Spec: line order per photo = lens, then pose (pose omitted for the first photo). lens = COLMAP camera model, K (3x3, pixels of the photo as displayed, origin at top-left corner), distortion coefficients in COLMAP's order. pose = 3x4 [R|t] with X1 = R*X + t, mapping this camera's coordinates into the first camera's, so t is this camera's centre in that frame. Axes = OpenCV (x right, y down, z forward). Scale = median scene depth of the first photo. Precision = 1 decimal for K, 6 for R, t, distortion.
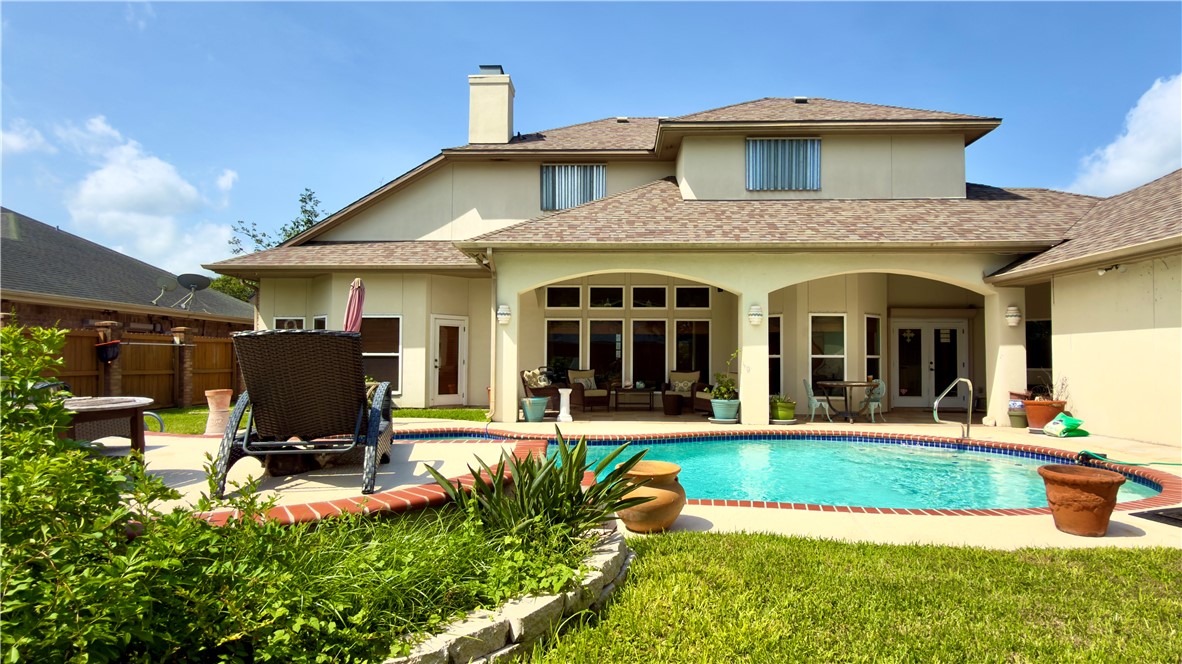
lens RADIAL K [[665.6, 0, 592.6], [0, 665.6, 337.8], [0, 0, 1]] dist [-0.001452, -0.000414]
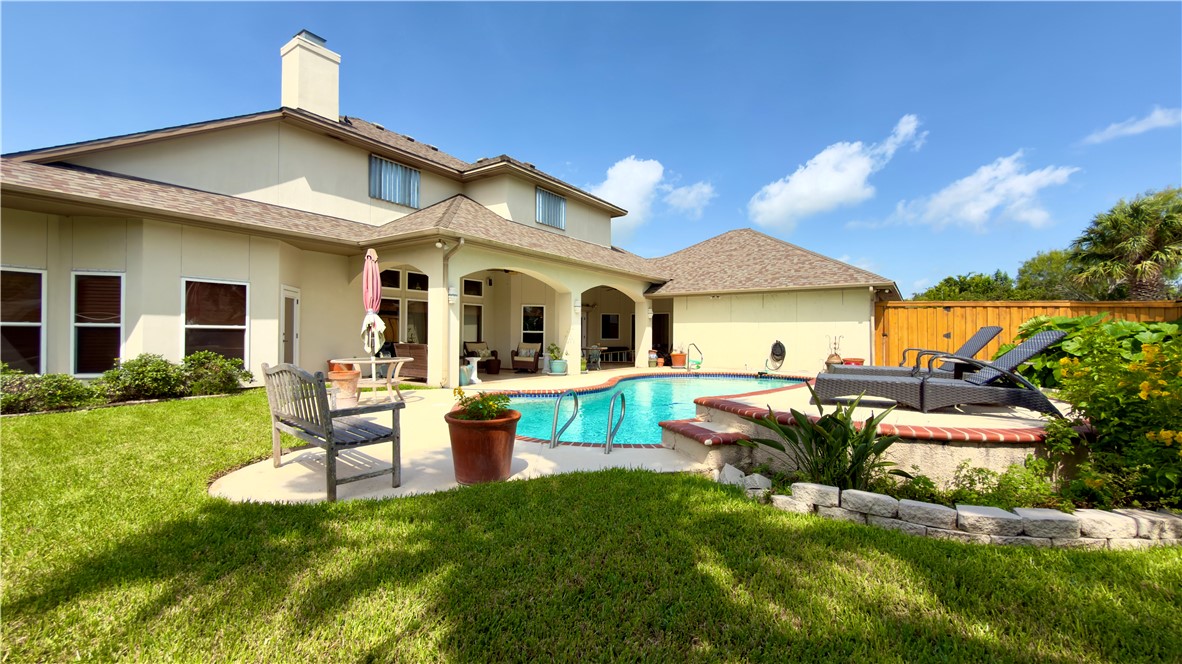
lens RADIAL K [[492.4, 0, 591.0], [0, 492.4, 332.0], [0, 0, 1]] dist [0.001334, -0.000035]
pose [[0.535483, 0.004035, 0.844537, -0.596013], [-0.034614, 0.999253, 0.017173, 0.004301], [-0.843837, -0.038428, 0.535222, 0.268511]]
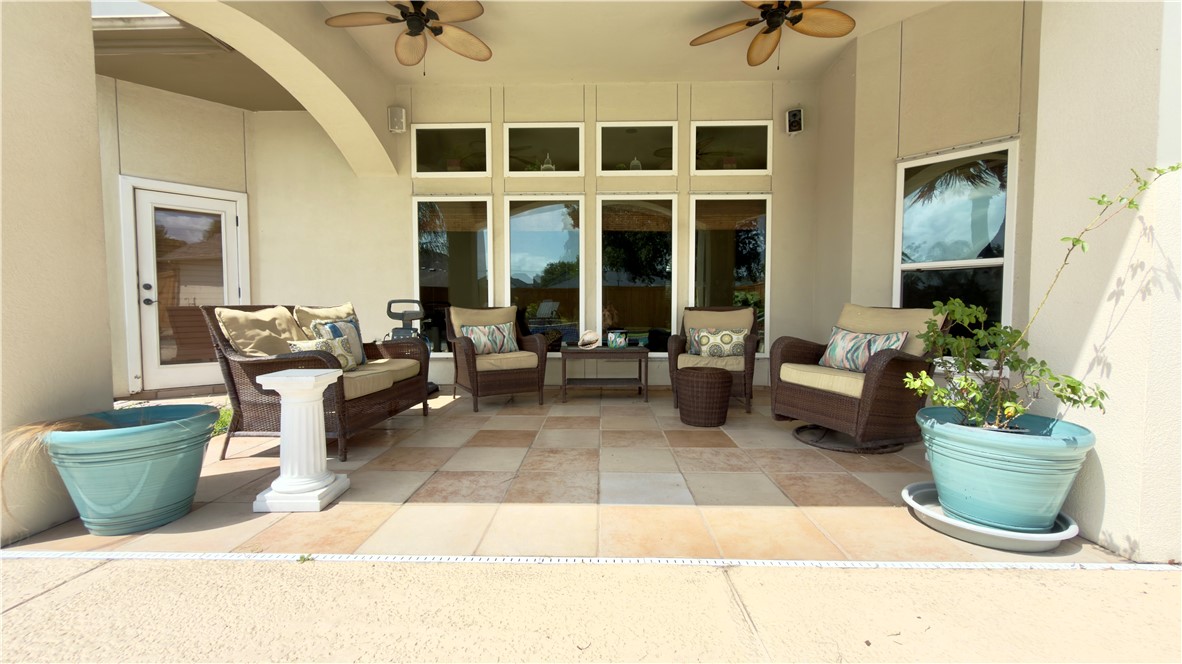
lens RADIAL K [[492.4, 0, 591.0], [0, 492.4, 332.0], [0, 0, 1]] dist [0.001334, -0.000035]
pose [[0.999976, -0.006774, -0.001228, 0.055876], [0.006847, 0.997142, 0.075244, 0.041584], [0.000715, -0.075250, 0.997164, 0.686164]]
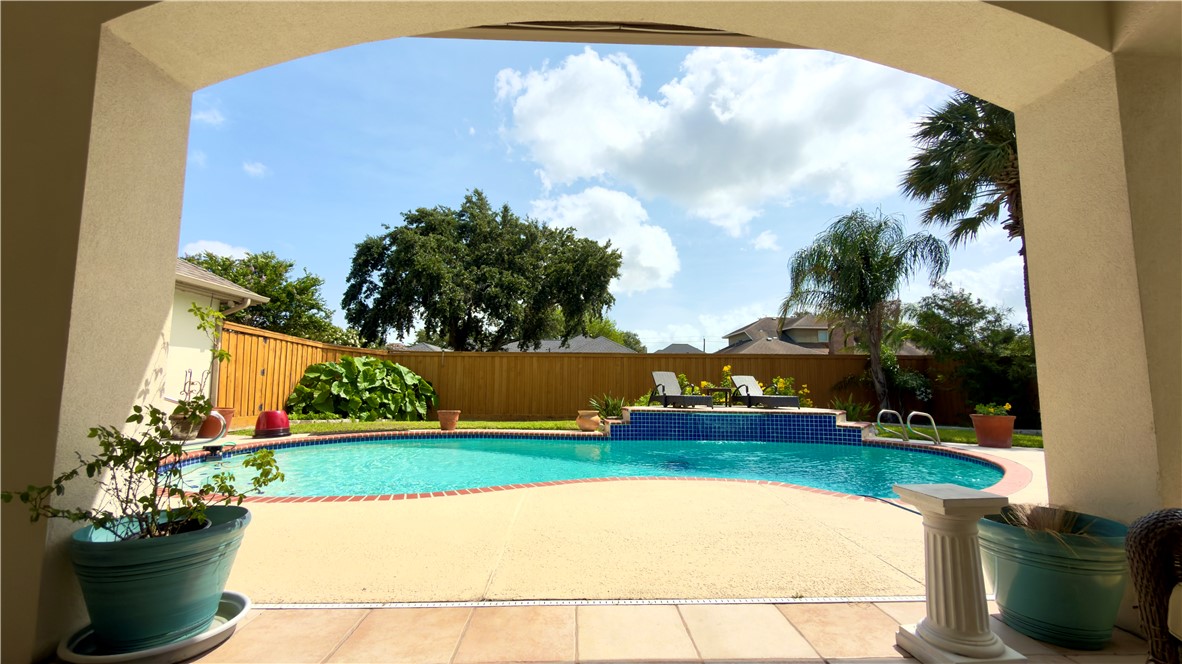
lens RADIAL K [[492.4, 0, 591.0], [0, 492.4, 332.0], [0, 0, 1]] dist [0.001334, -0.000035]
pose [[-0.998457, -0.015552, -0.053314, 0.061906], [-0.008567, 0.991630, -0.128830, 0.042207], [0.054871, -0.128175, -0.990232, 0.975680]]
